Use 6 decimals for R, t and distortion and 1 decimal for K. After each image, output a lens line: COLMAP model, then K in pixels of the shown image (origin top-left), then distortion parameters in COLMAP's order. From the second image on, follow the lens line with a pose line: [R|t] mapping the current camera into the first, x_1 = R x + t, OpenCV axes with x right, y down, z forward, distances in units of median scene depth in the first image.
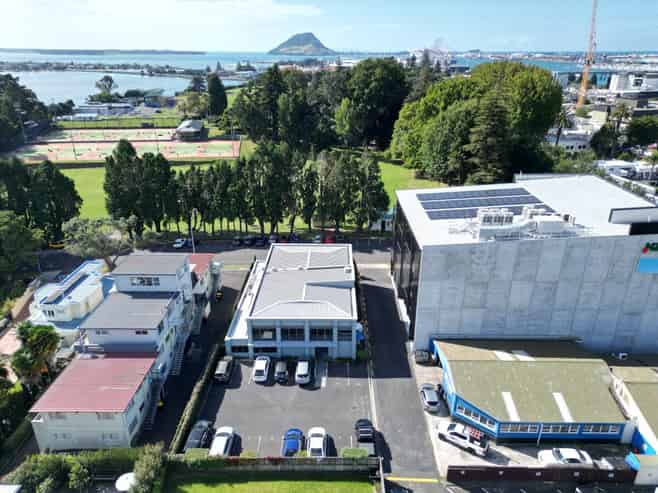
lens RADIAL K [[462.7, 0, 332.3], [0, 462.7, 247.0], [0, 0, 1]] dist [0.069419, -0.060407]
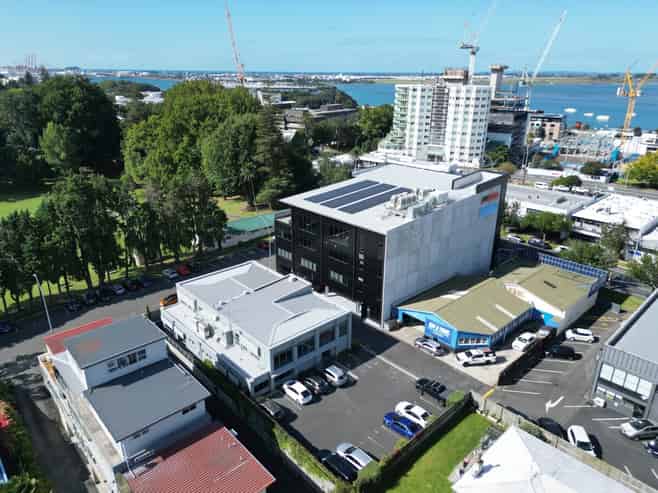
lens RADIAL K [[462.7, 0, 333.0], [0, 462.7, 244.4], [0, 0, 1]] dist [0.069419, -0.060407]
pose [[0.725646, -0.238608, 0.645371, -0.493562], [0.262893, 0.962931, 0.060424, -0.056884], [-0.635866, 0.125817, 0.761475, 0.128308]]
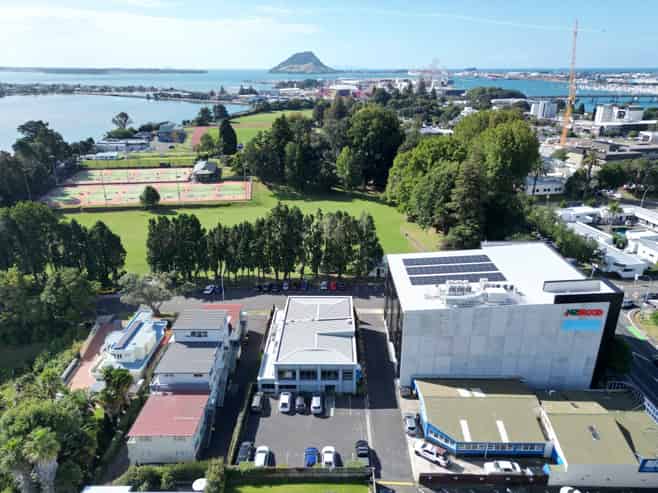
lens RADIAL K [[462.7, 0, 332.3], [0, 462.7, 246.7], [0, 0, 1]] dist [0.069419, -0.060407]
pose [[0.999998, -0.001875, 0.000632, -0.013054], [0.001894, 0.999512, -0.031182, -0.106497], [-0.000573, 0.031183, 0.999514, -0.265585]]
